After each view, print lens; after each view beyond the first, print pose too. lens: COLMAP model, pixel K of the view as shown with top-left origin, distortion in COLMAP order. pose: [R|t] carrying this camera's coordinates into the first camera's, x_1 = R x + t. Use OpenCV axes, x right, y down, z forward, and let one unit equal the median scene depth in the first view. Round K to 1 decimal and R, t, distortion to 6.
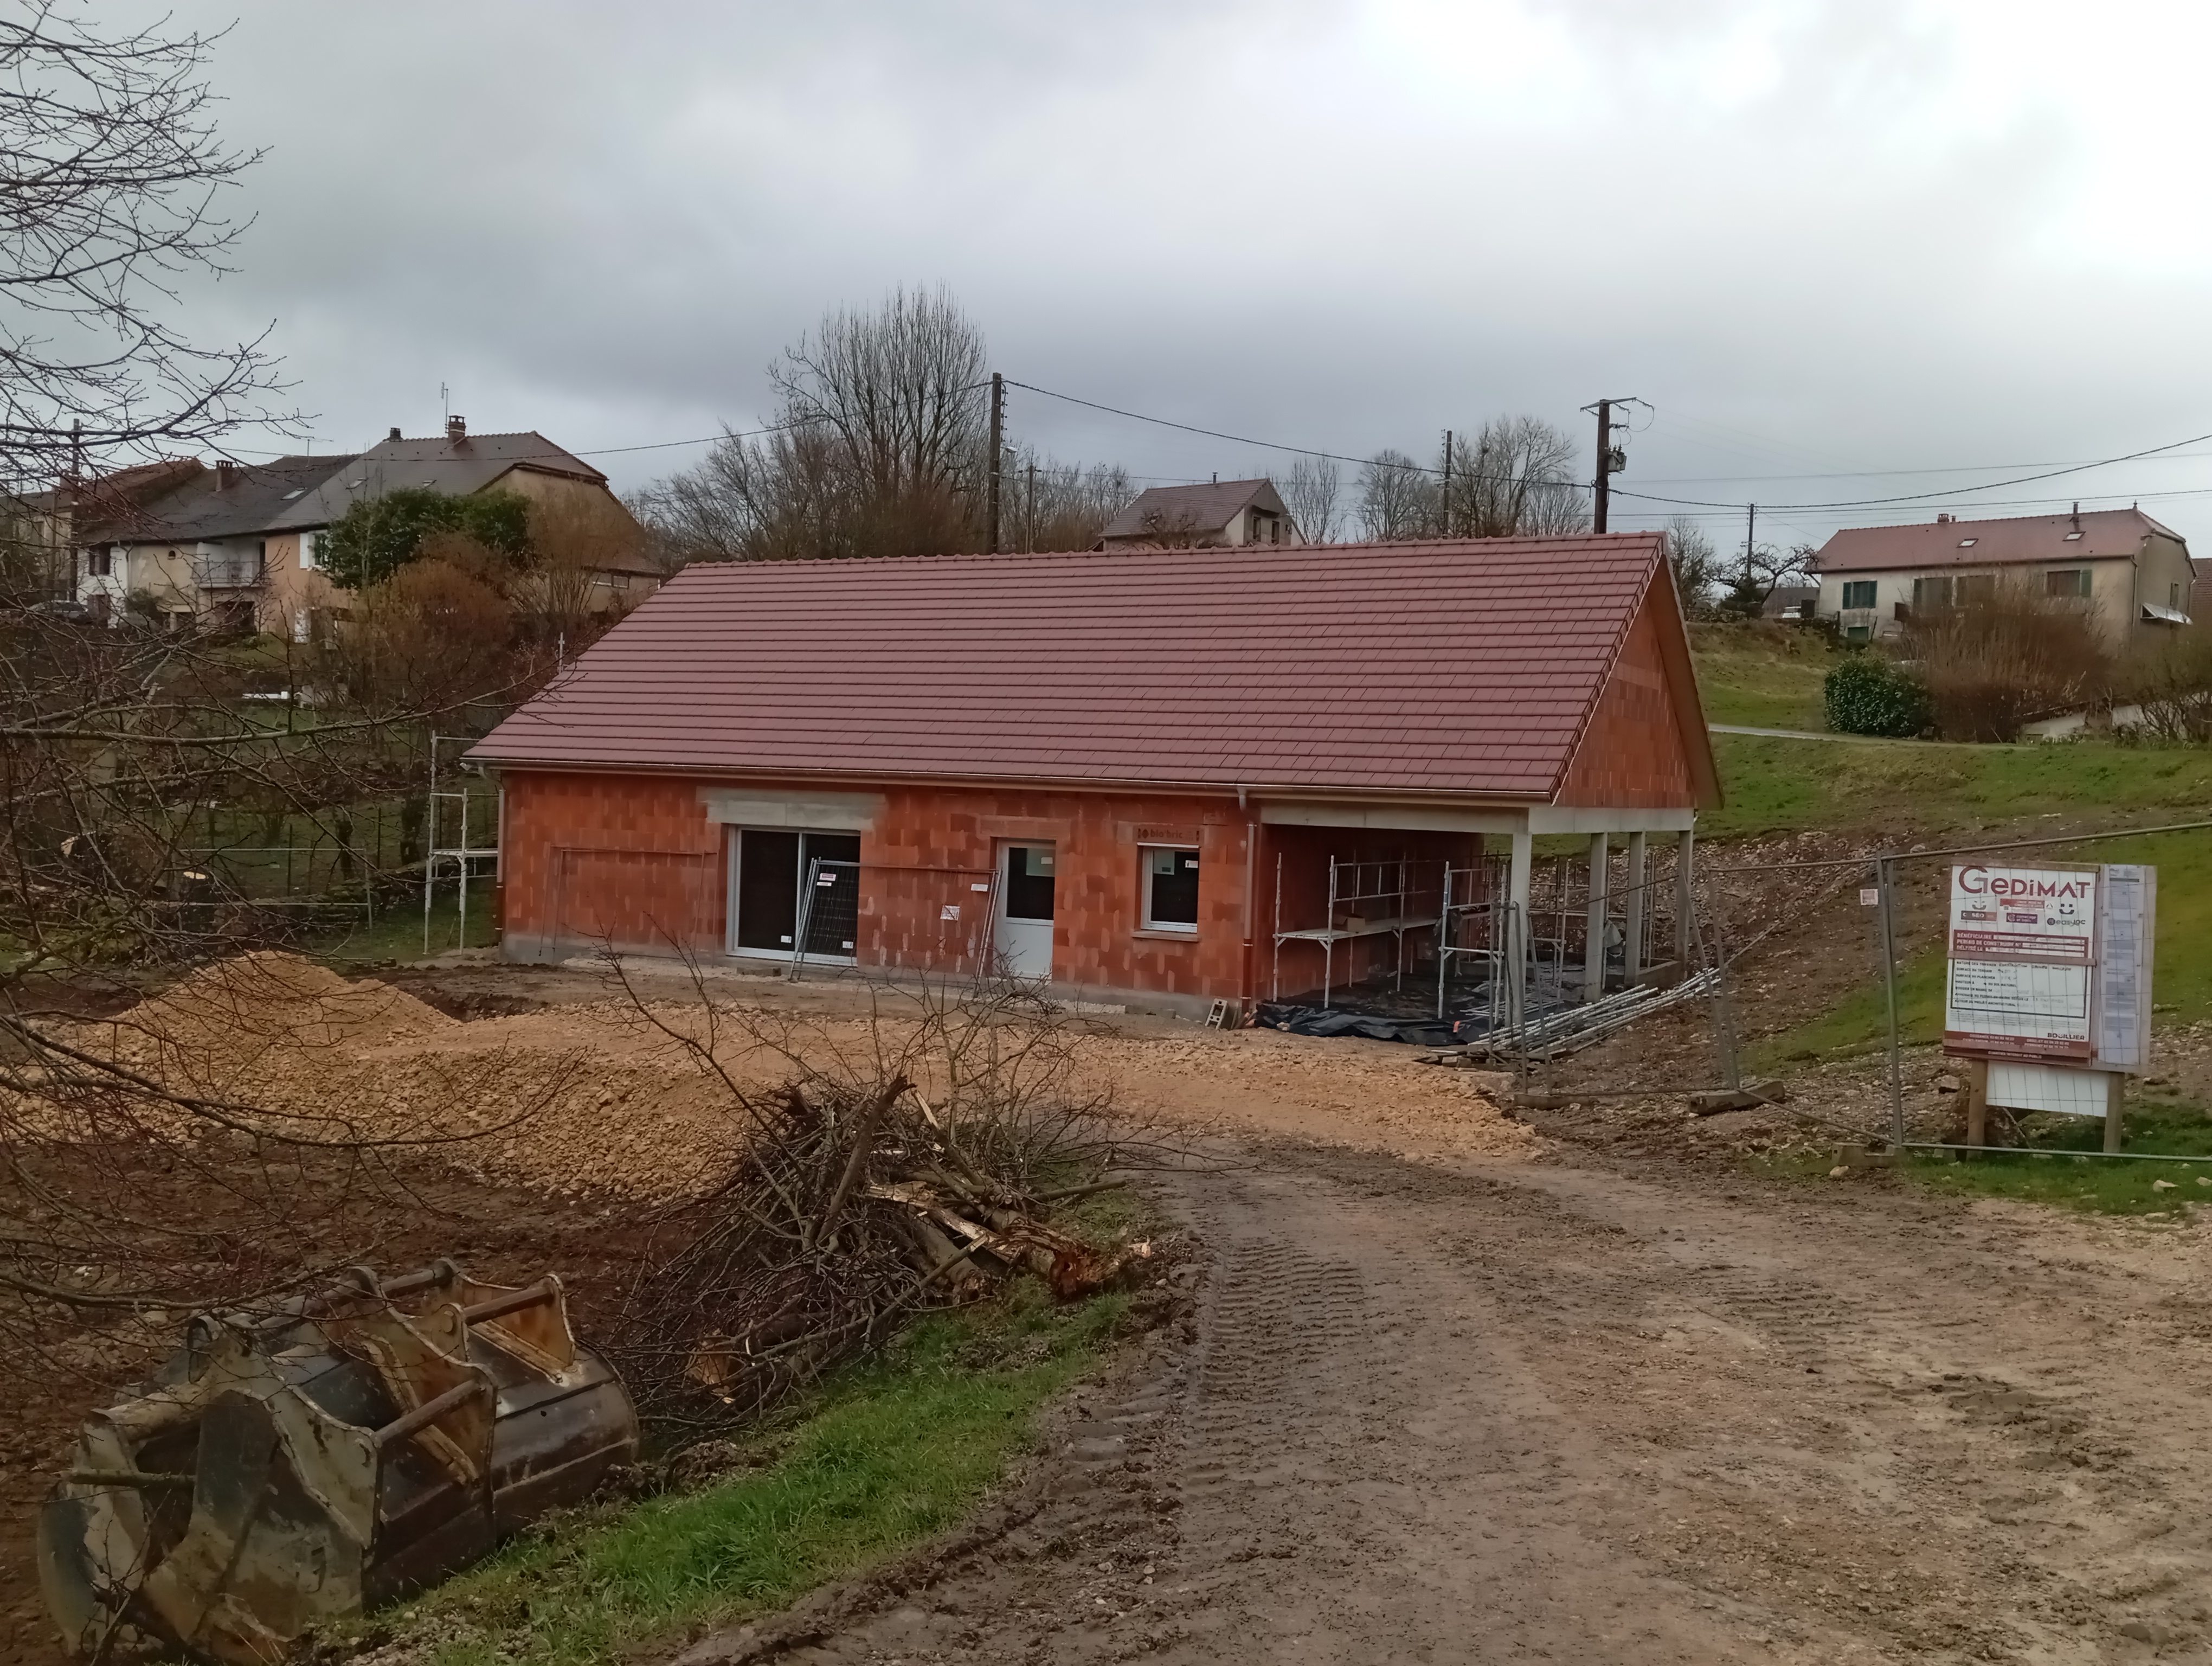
lens RADIAL K [[1873.5, 0, 1091.5], [0, 1873.5, 871.6], [0, 0, 1]] dist [0.063987, -0.086597]
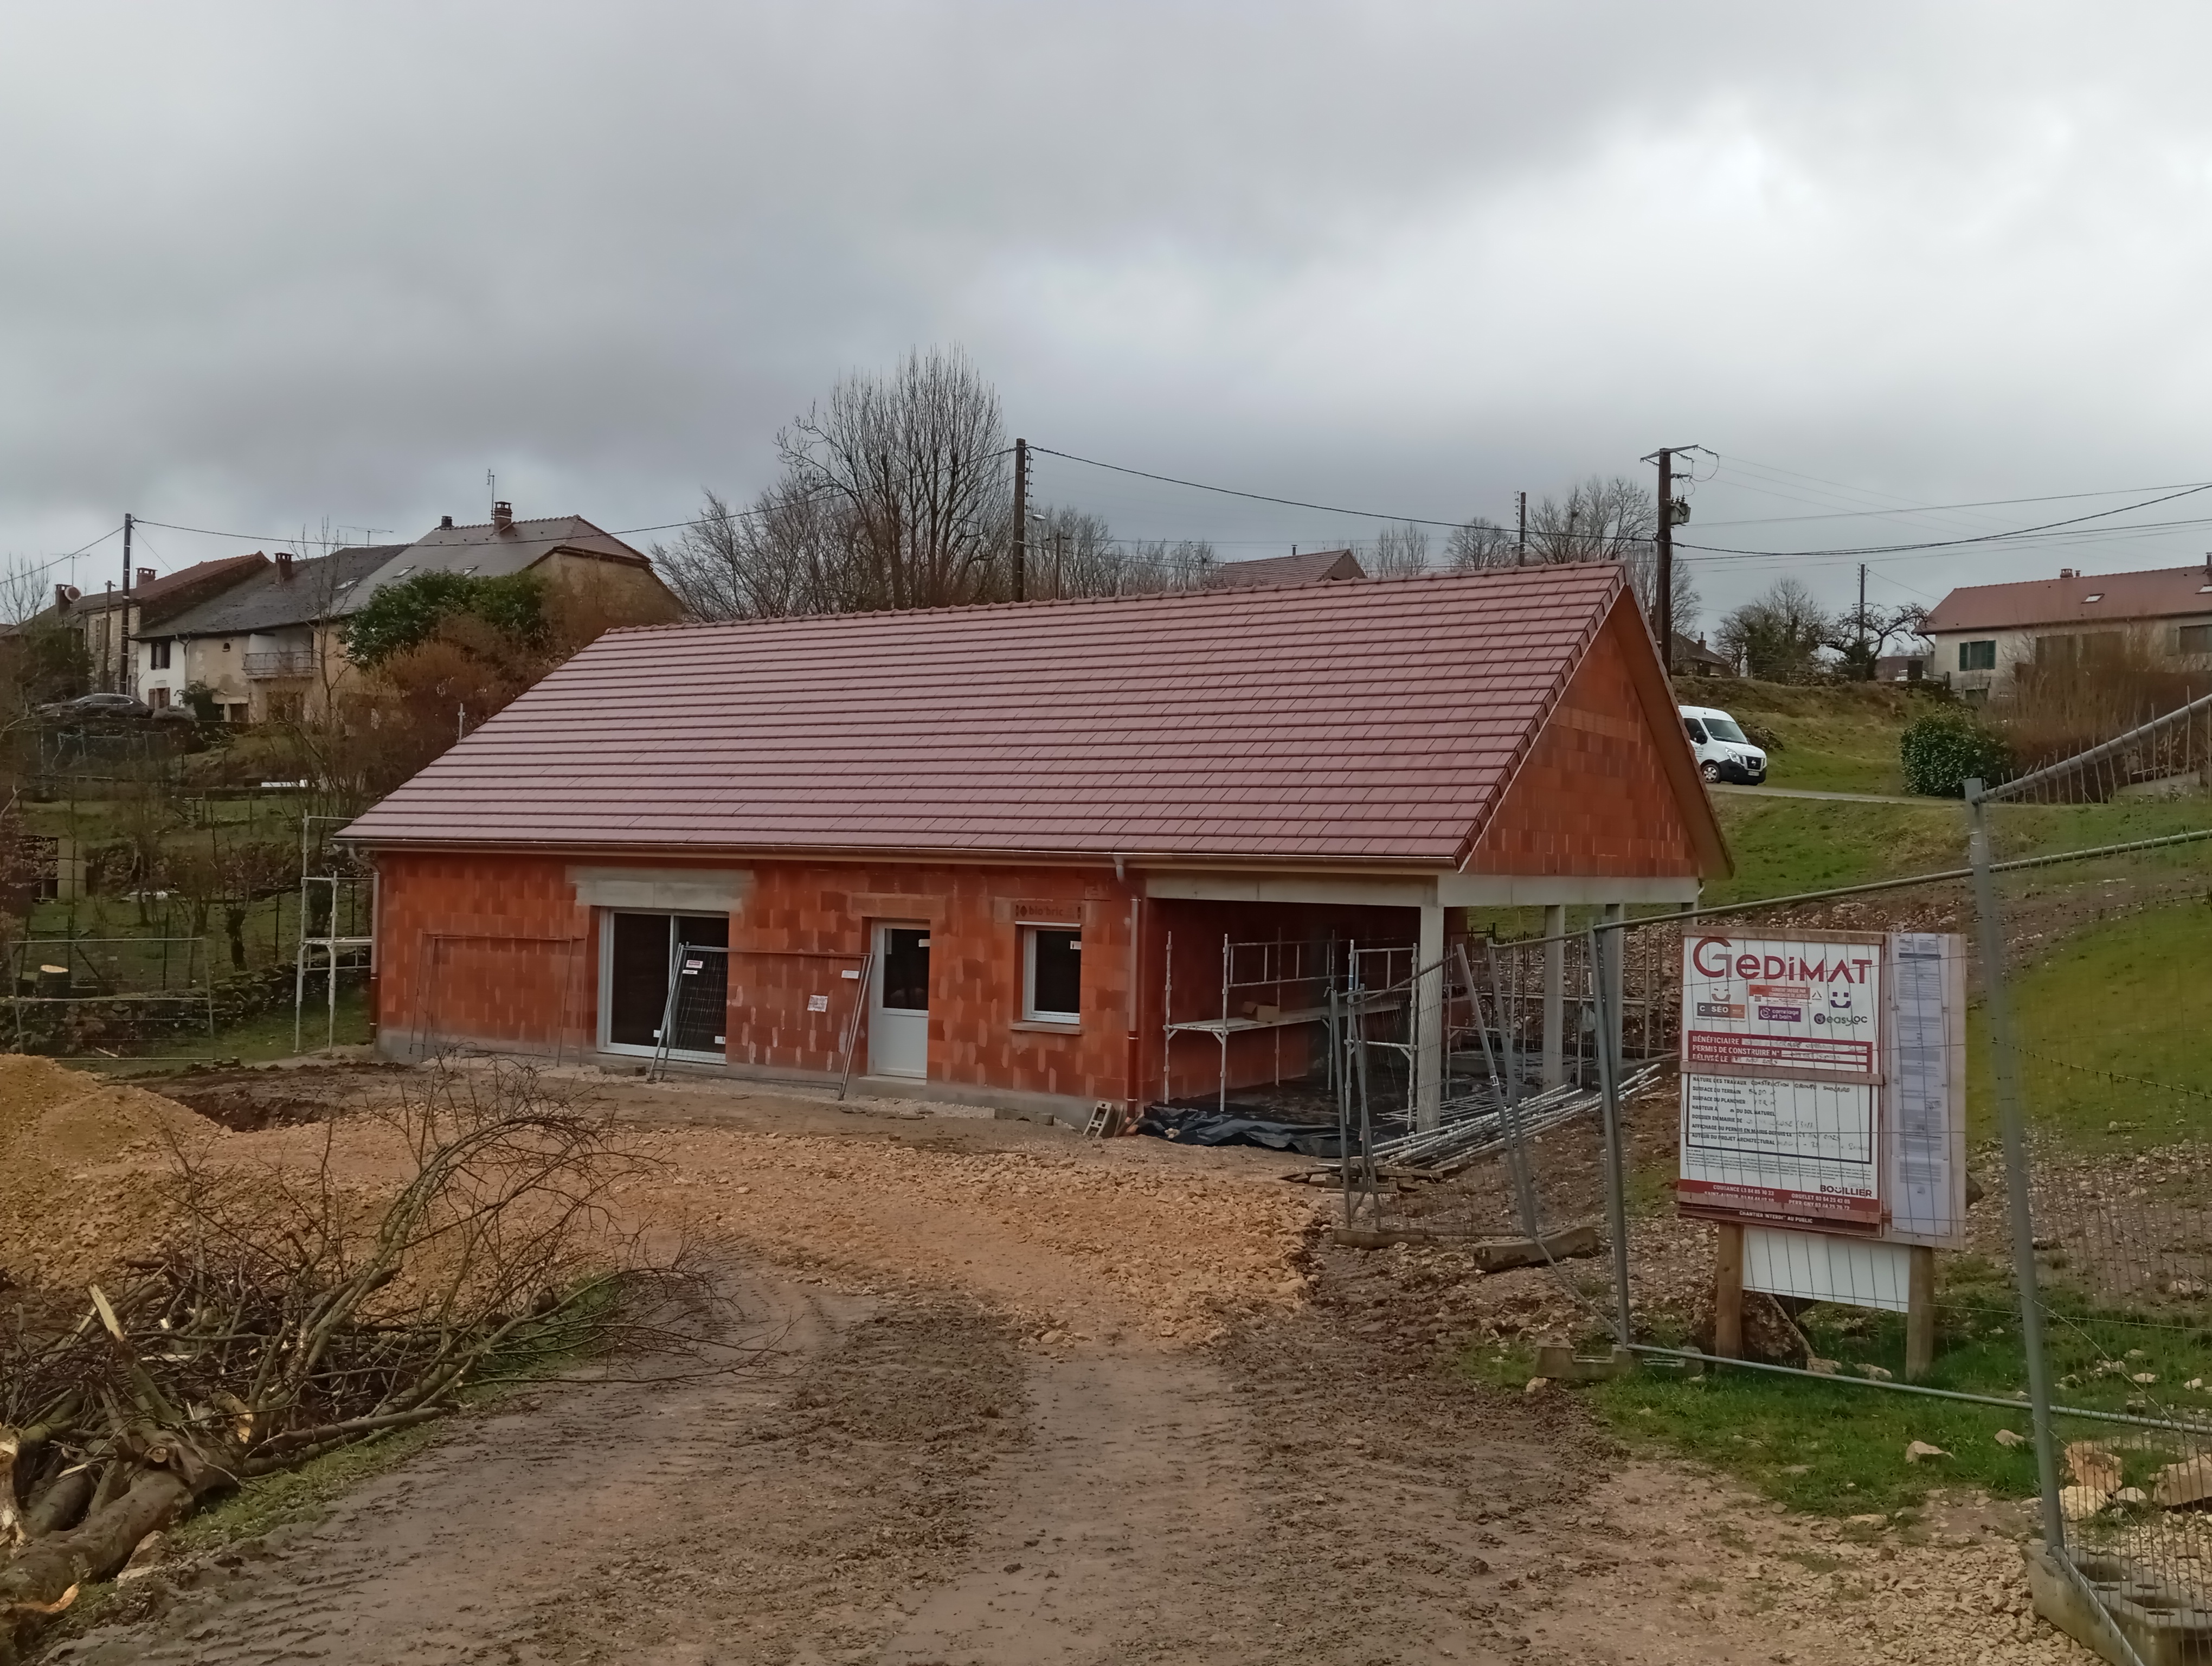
lens RADIAL K [[1873.5, 0, 1091.5], [0, 1873.5, 871.6], [0, 0, 1]] dist [0.063987, -0.086597]
pose [[0.997550, -0.012097, -0.068904, 0.110512], [0.009019, 0.998955, -0.044797, 0.000705], [0.069374, 0.044066, 0.996617, 0.116070]]
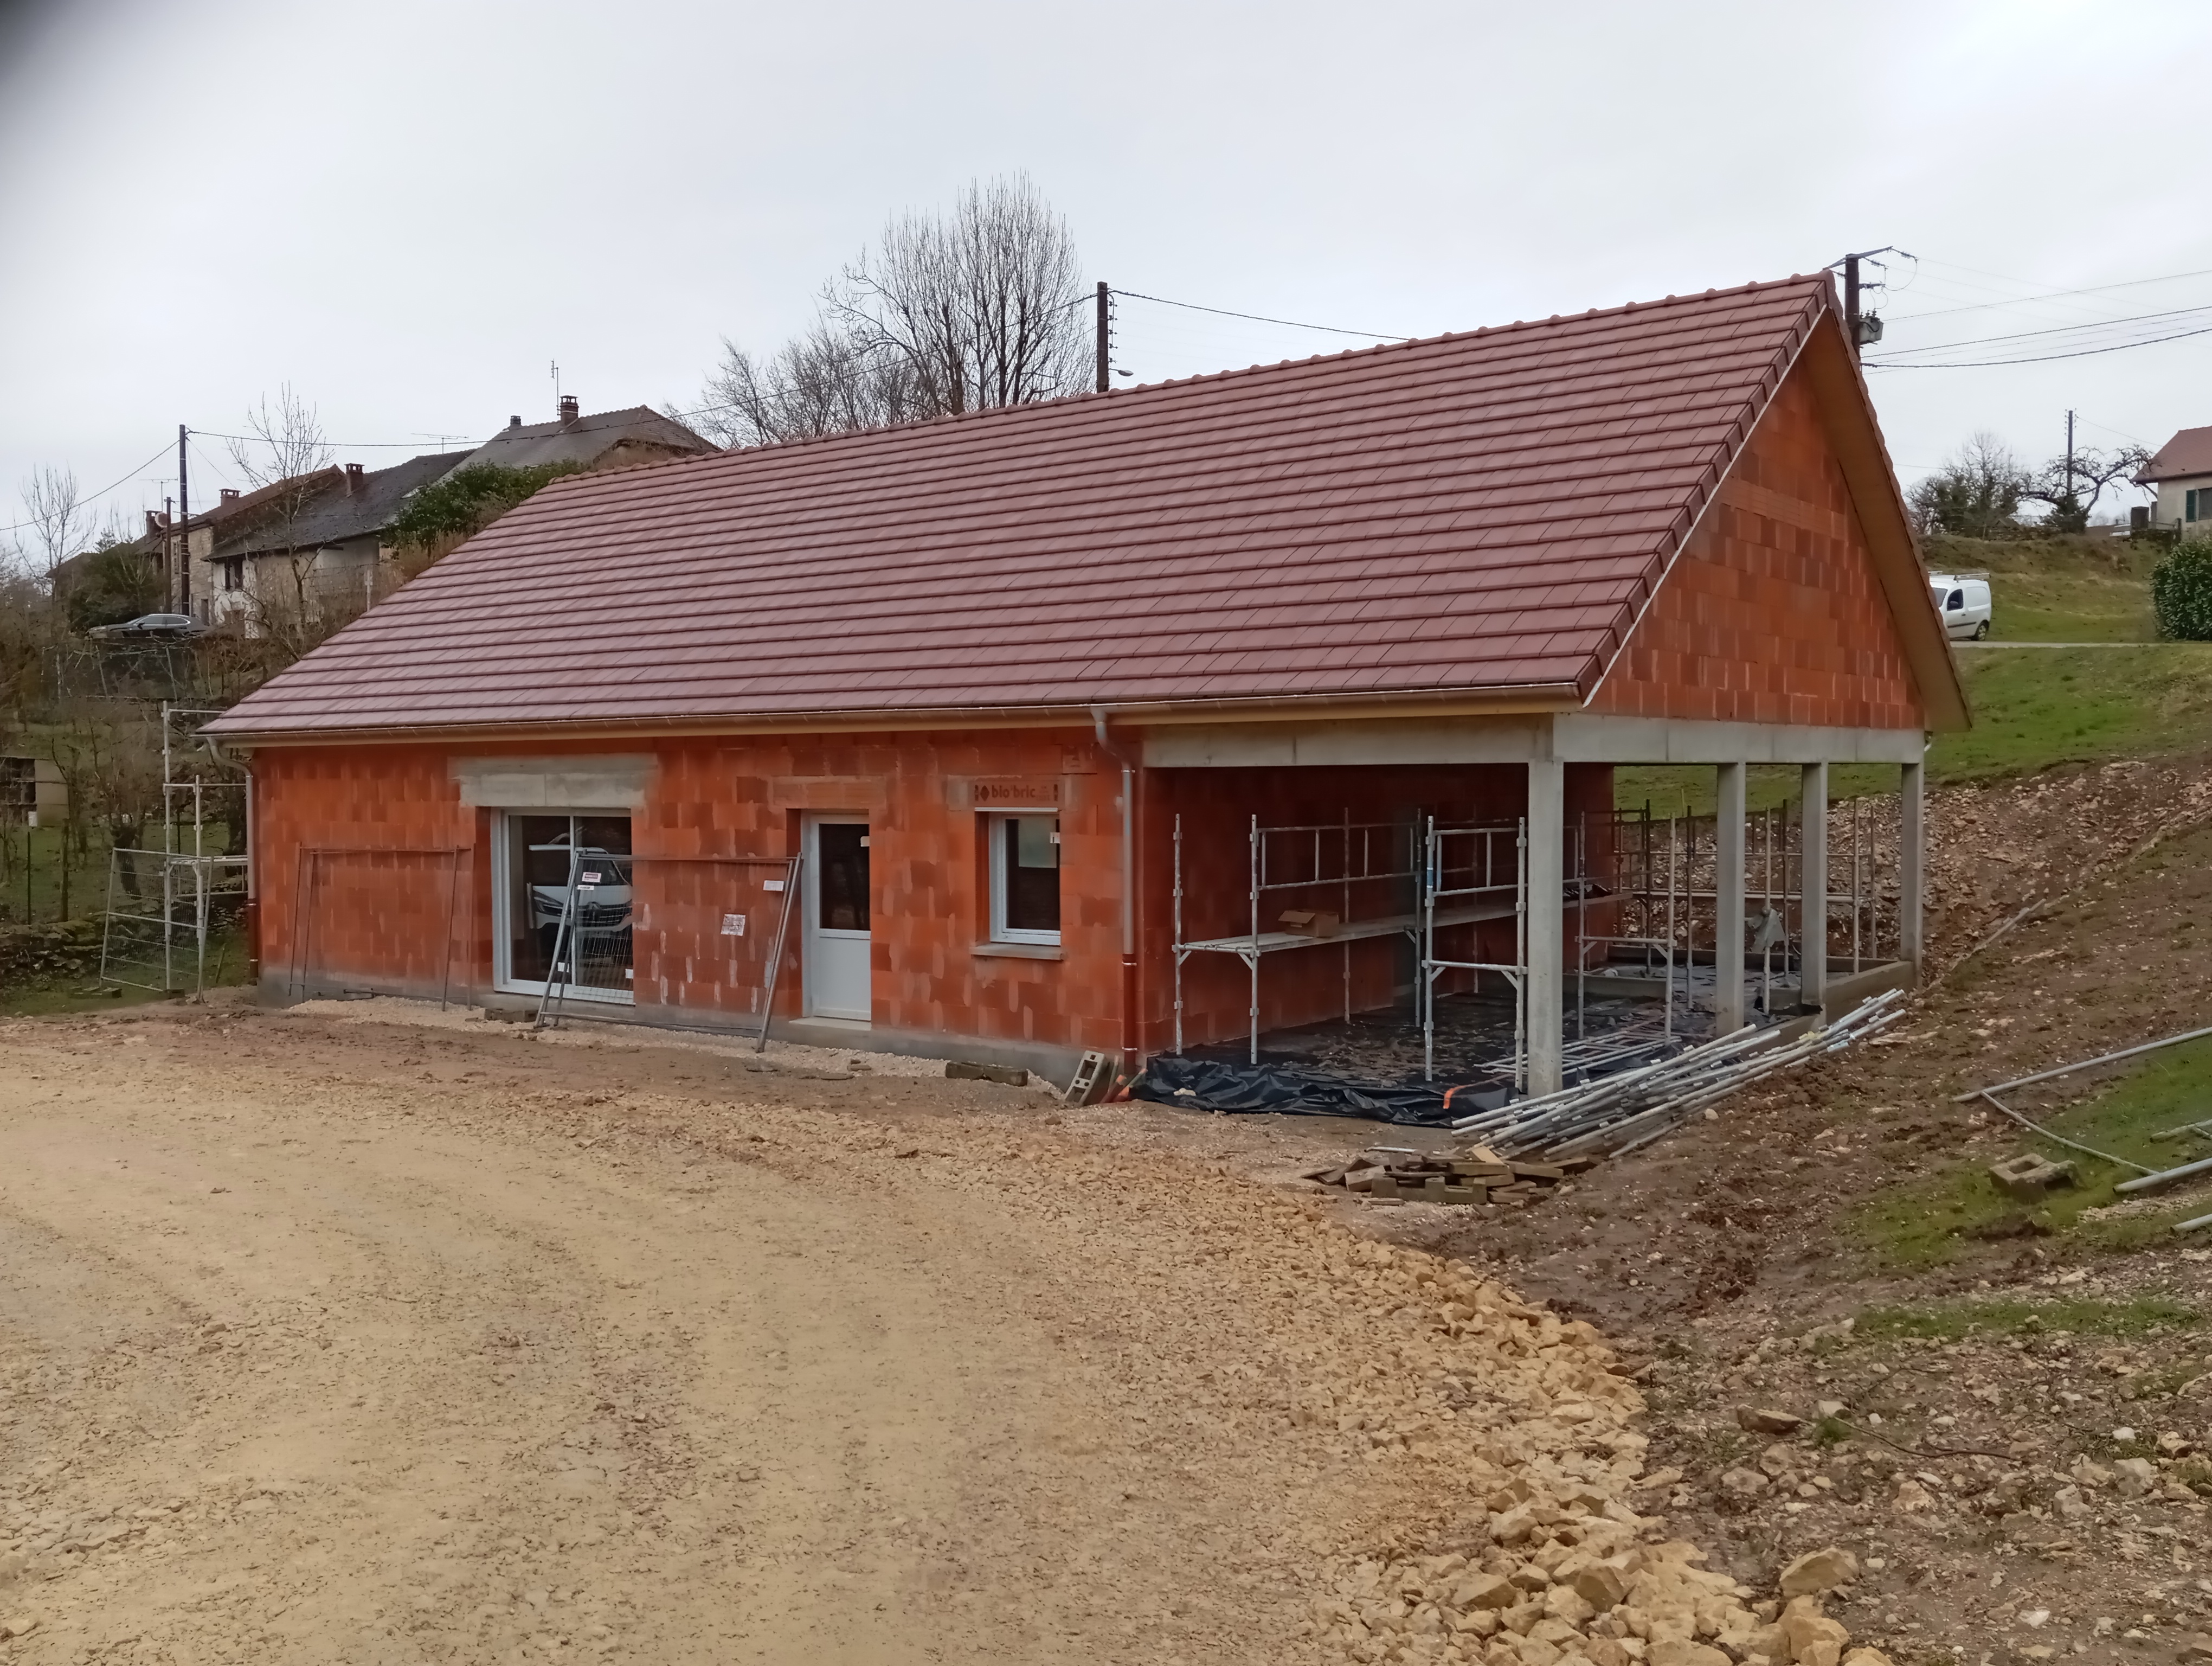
lens RADIAL K [[1873.5, 0, 1091.5], [0, 1873.5, 871.6], [0, 0, 1]] dist [0.063987, -0.086597]
pose [[0.987821, -0.033684, -0.151903, 0.147195], [0.033910, 0.999424, -0.001105, 0.007796], [0.151853, -0.004060, 0.988395, 0.338921]]
